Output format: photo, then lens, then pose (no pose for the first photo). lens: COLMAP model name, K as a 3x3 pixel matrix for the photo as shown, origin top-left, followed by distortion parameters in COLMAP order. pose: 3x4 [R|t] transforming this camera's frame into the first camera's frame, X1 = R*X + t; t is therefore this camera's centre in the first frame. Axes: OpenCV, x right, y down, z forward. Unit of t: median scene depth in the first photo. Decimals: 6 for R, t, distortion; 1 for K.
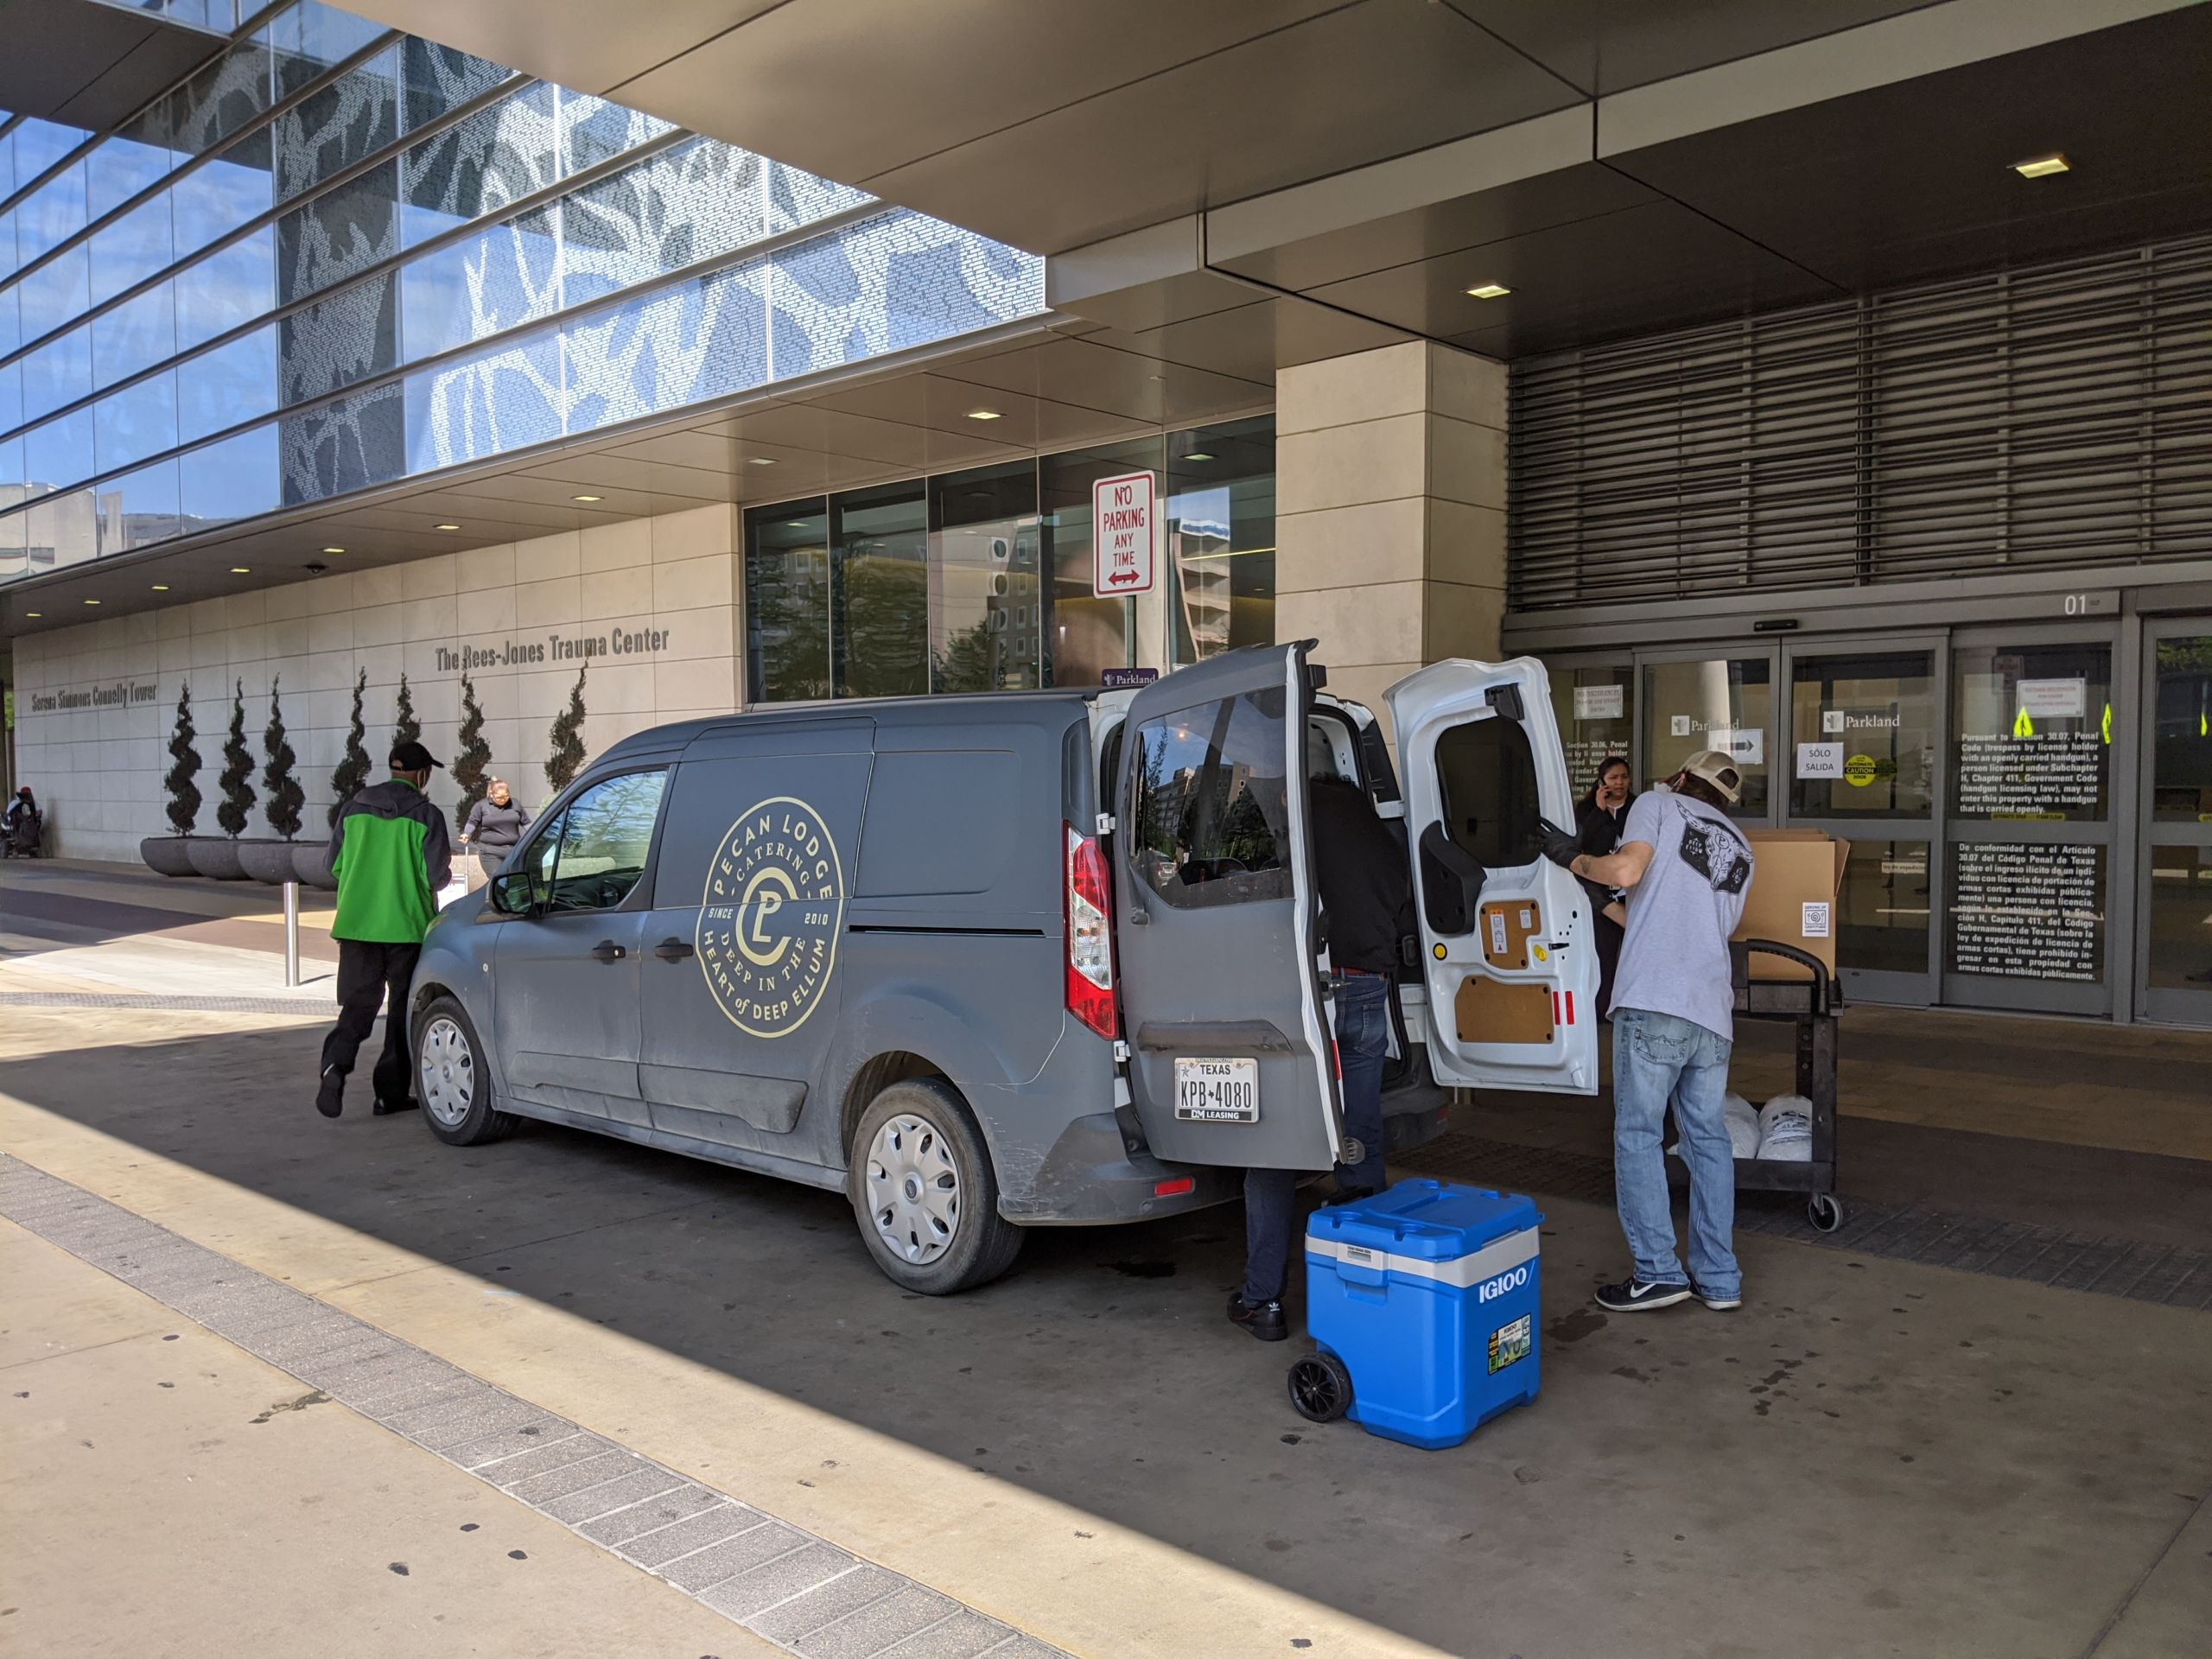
lens RADIAL K [[1691.5, 0, 1177.3], [0, 1691.5, 823.1], [0, 0, 1]] dist [0.080160, -0.120749]
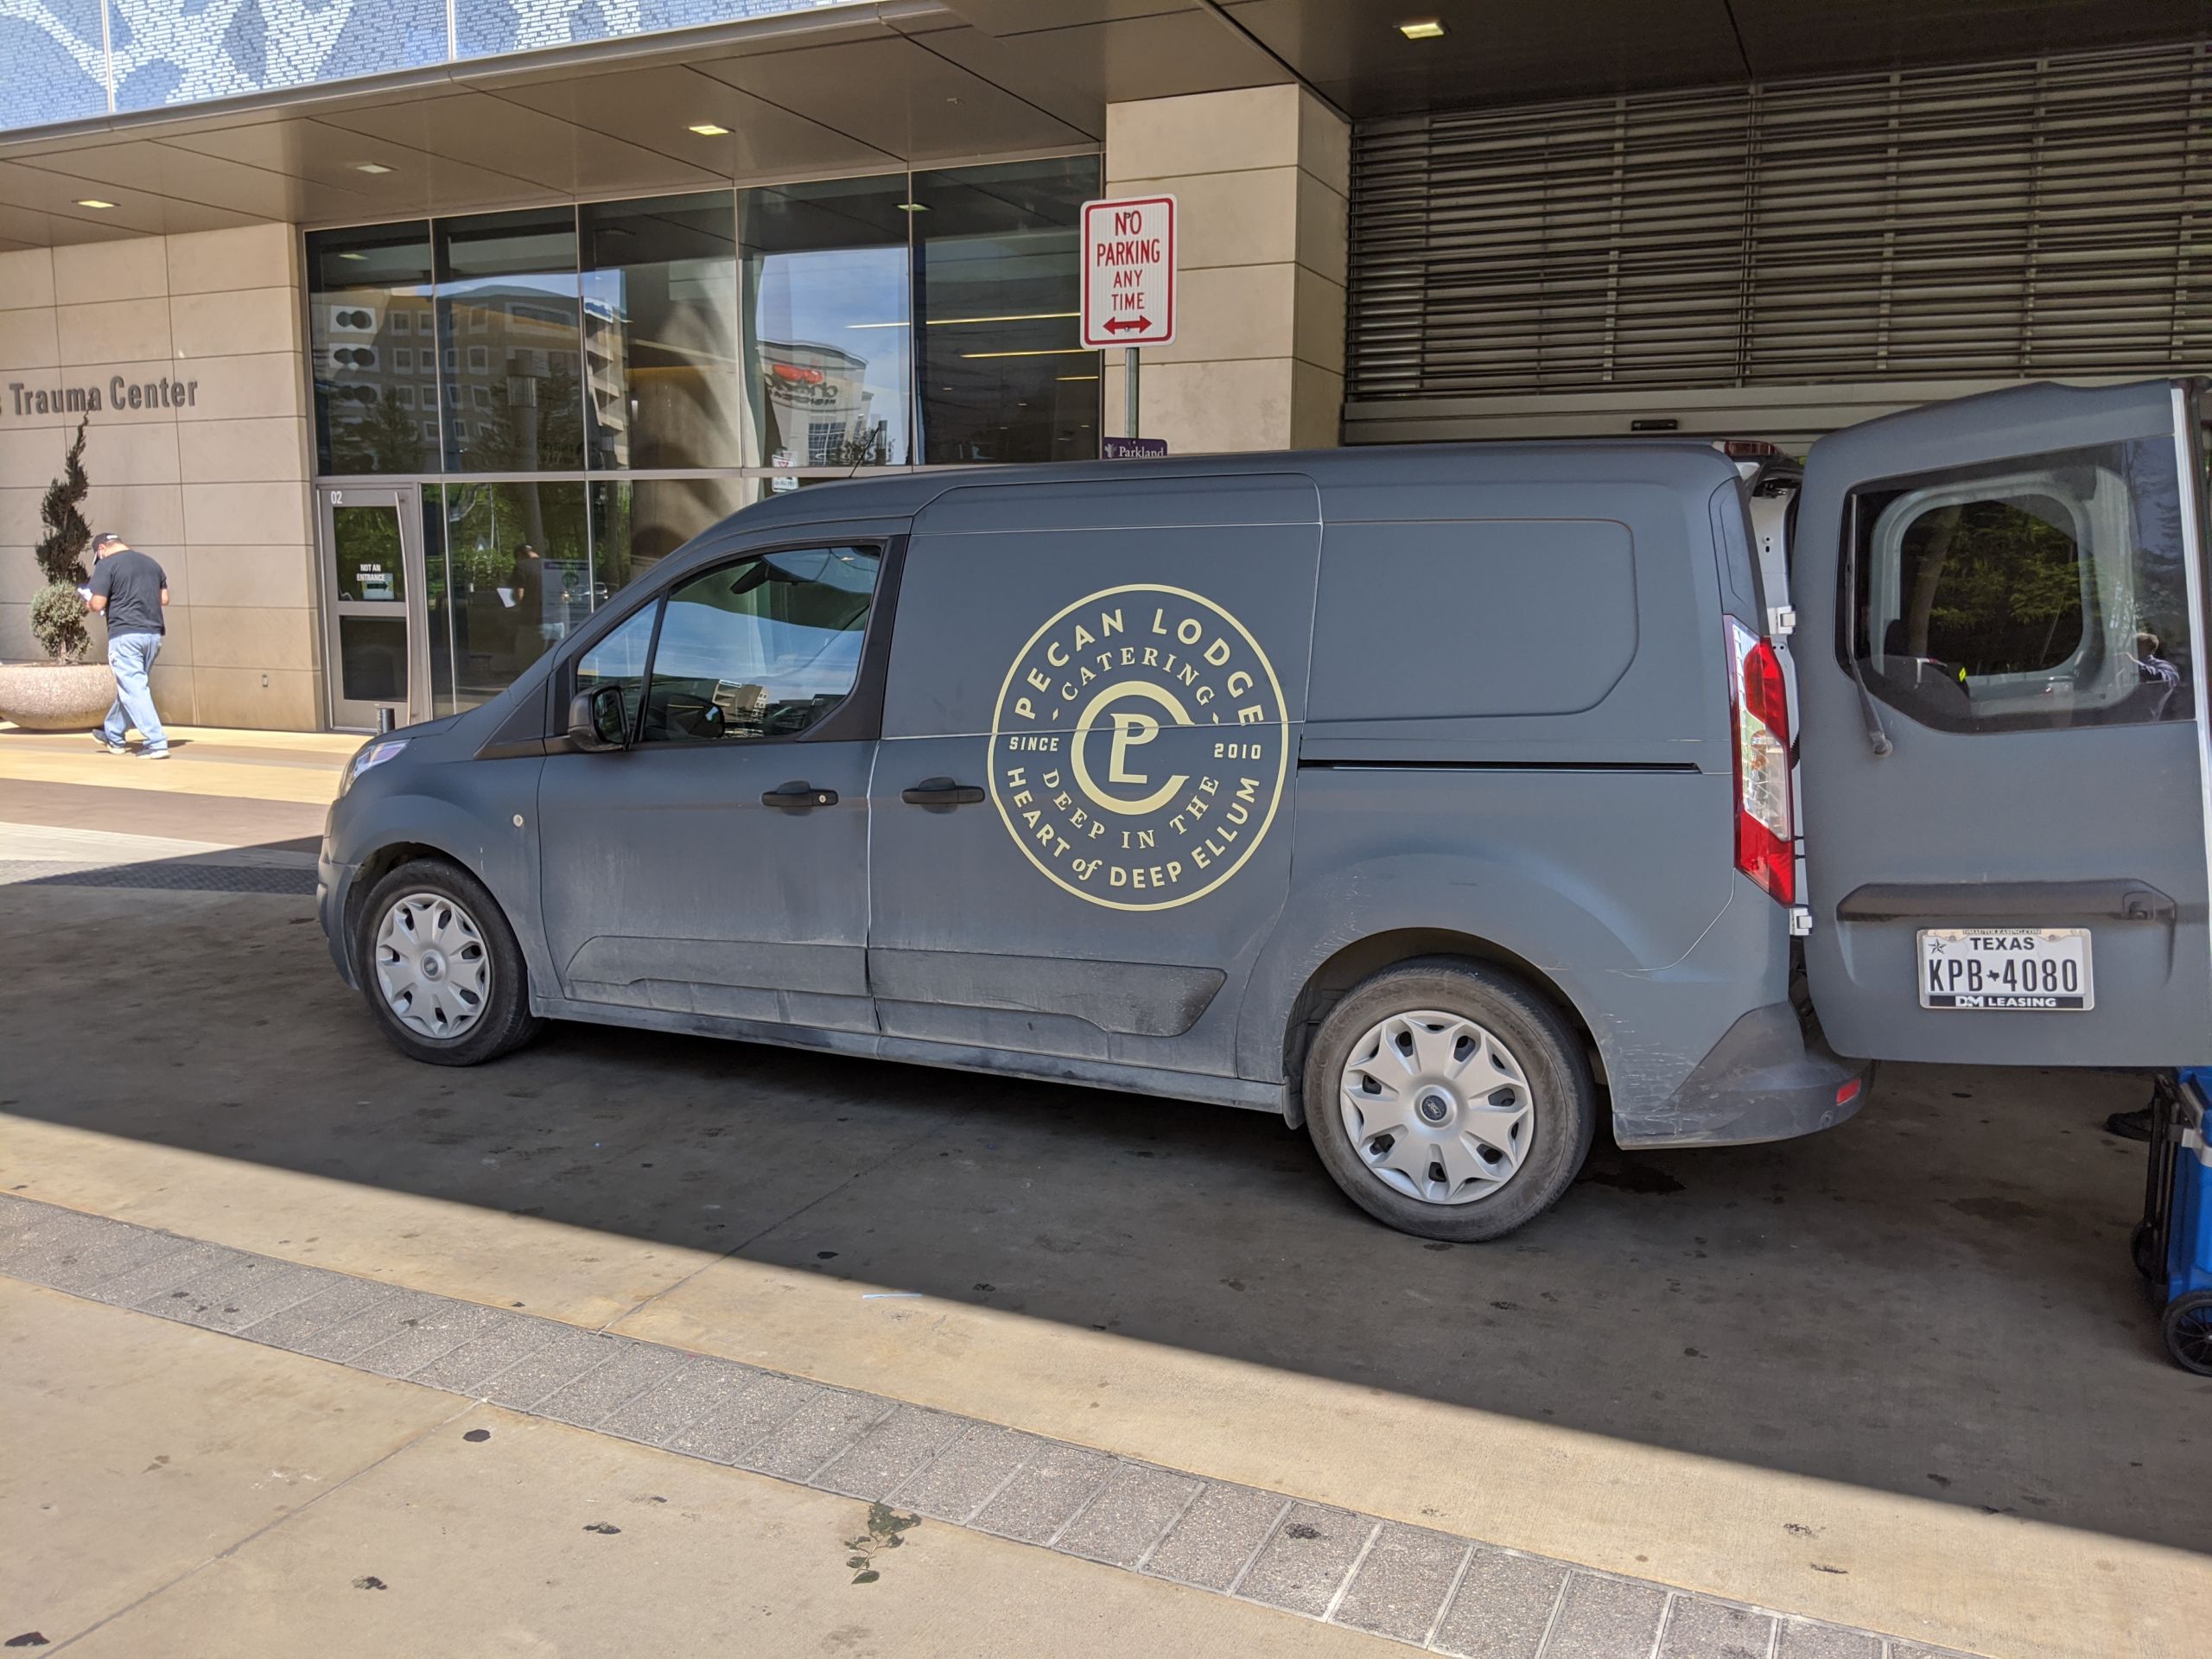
lens RADIAL K [[1722.5, 0, 1151.9], [0, 1722.5, 769.0], [0, 0, 1]] dist [0.067960, -0.115309]
pose [[0.953952, -0.016688, 0.299495, -0.446141], [-0.007516, 0.996808, 0.079484, 0.004641], [-0.299866, -0.078075, 0.950781, 0.282585]]
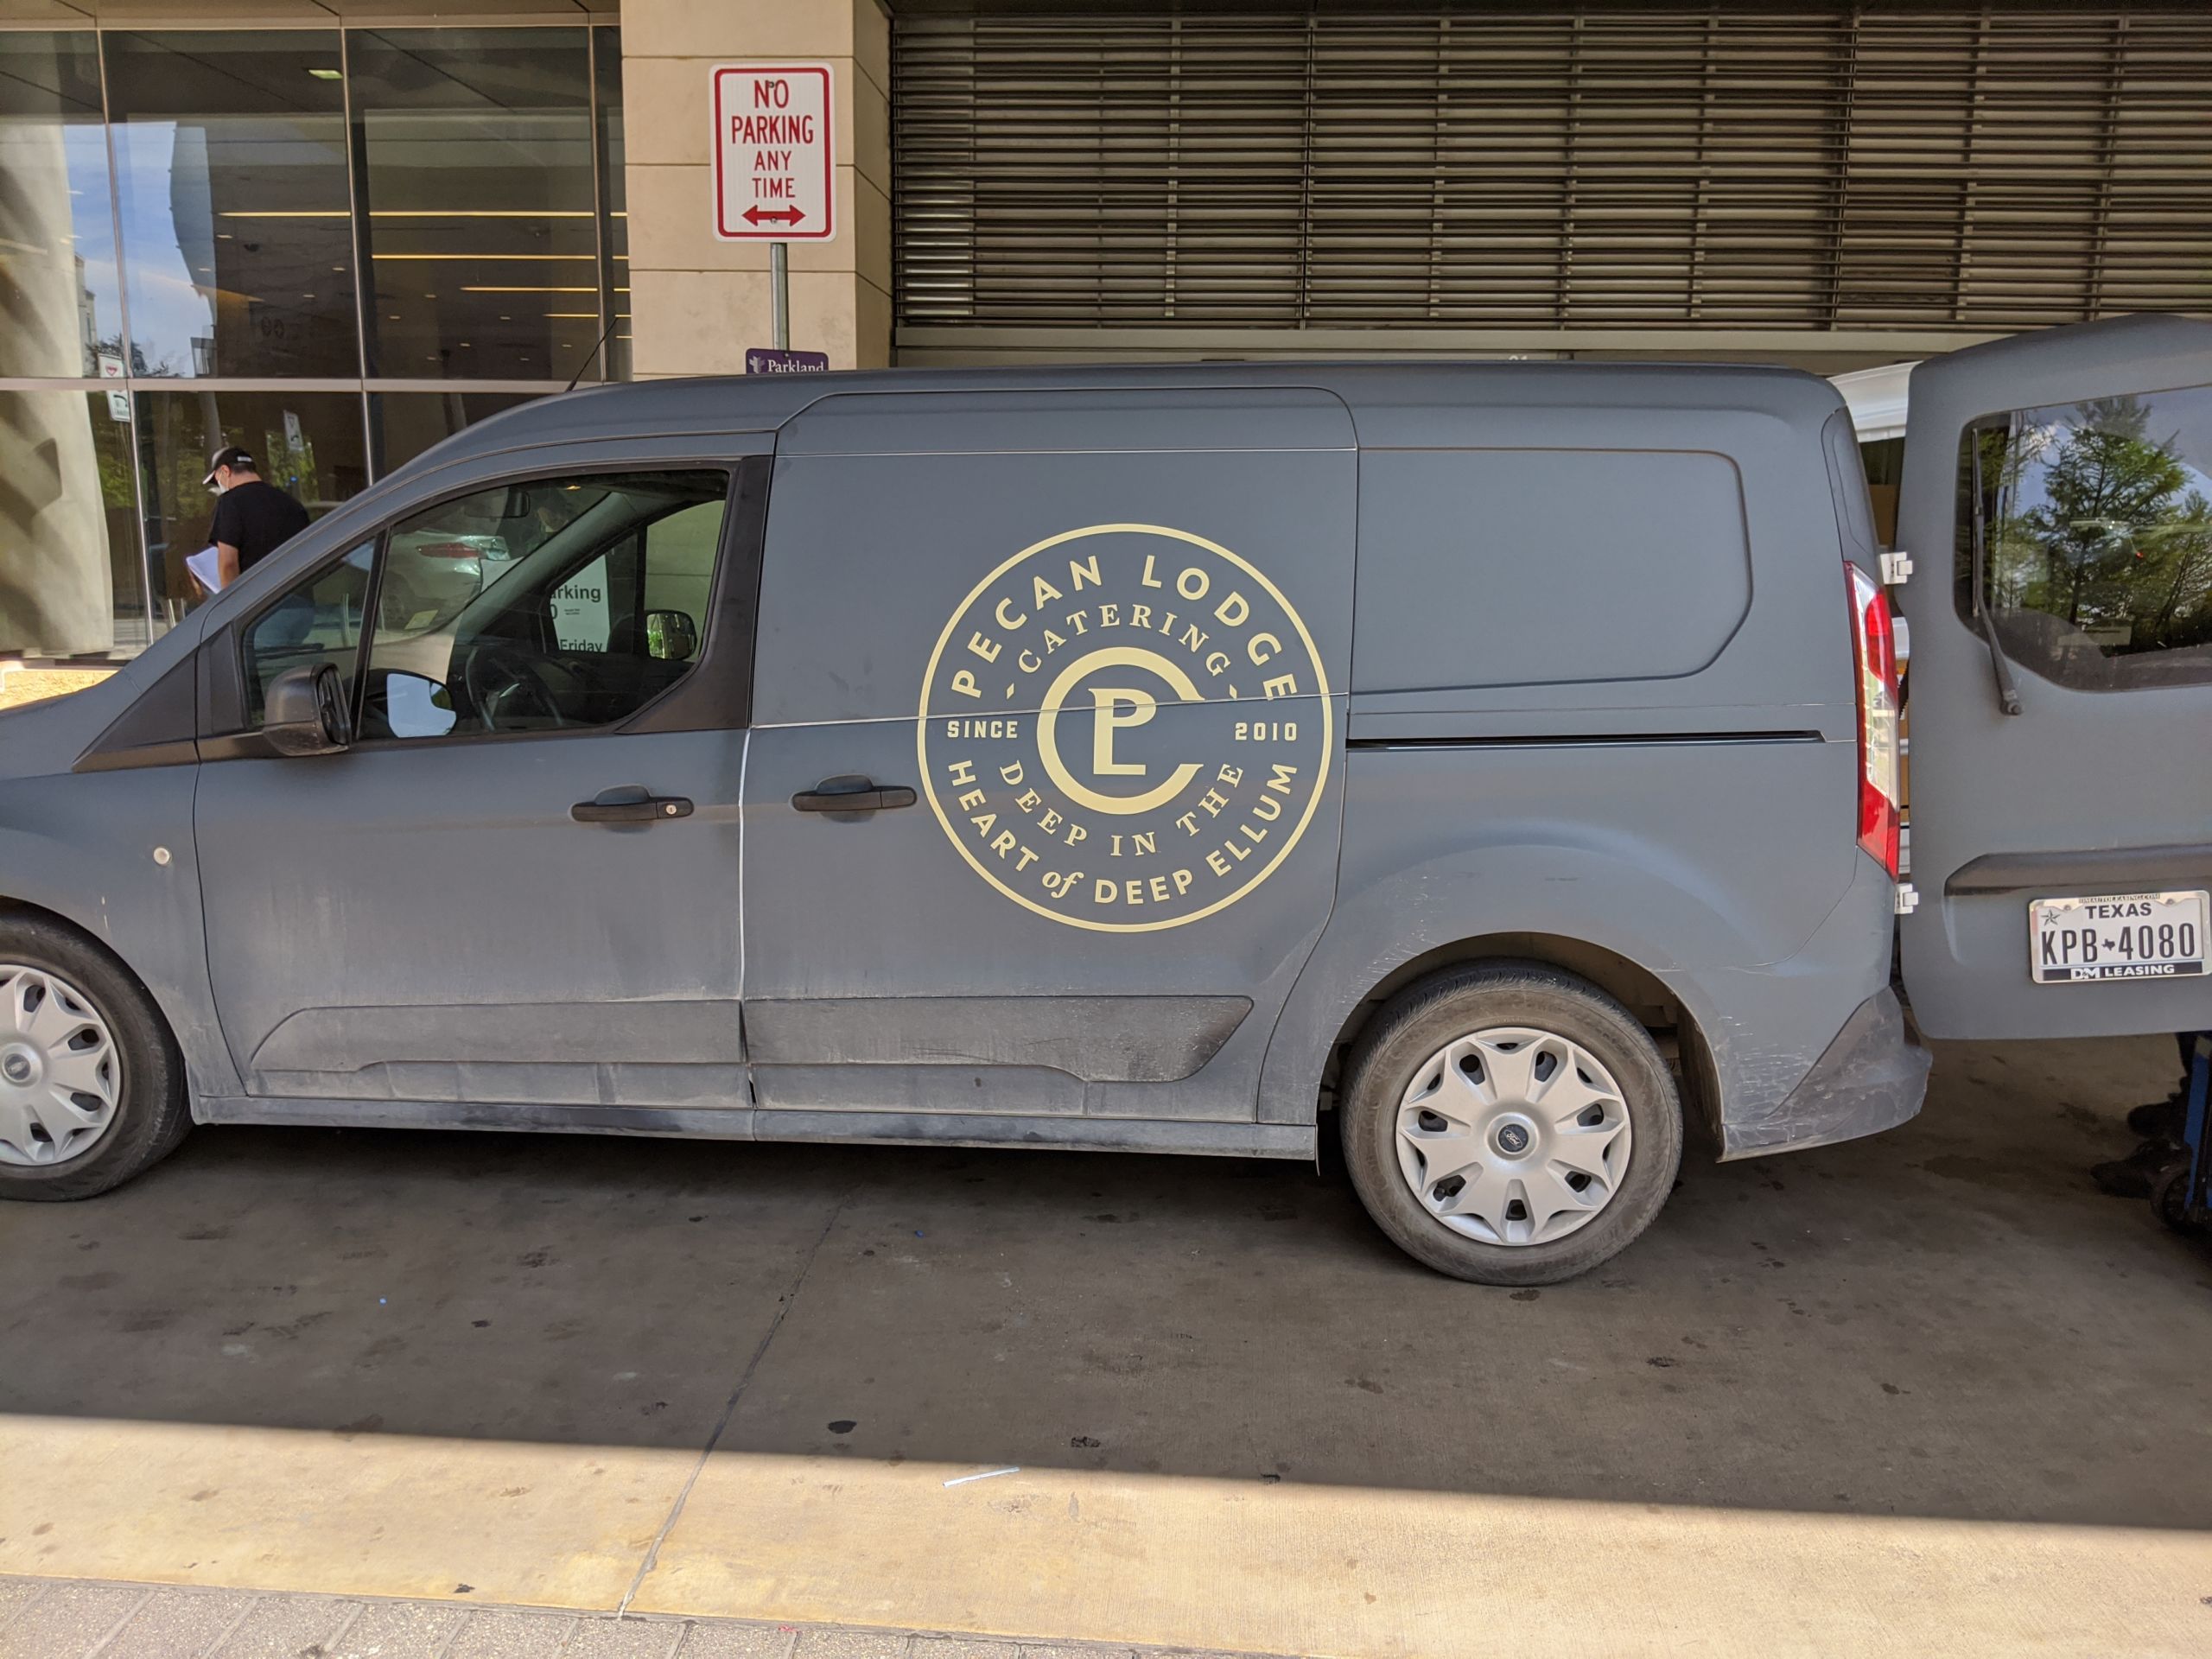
lens RADIAL K [[1712.0, 0, 1115.2], [0, 1712.0, 814.9], [0, 0, 1]] dist [0.035317, -0.061110]
pose [[0.799415, -0.081521, 0.595222, -0.584468], [-0.001890, 0.990405, 0.138183, 0.001836], [-0.600776, -0.111590, 0.791591, 0.517677]]
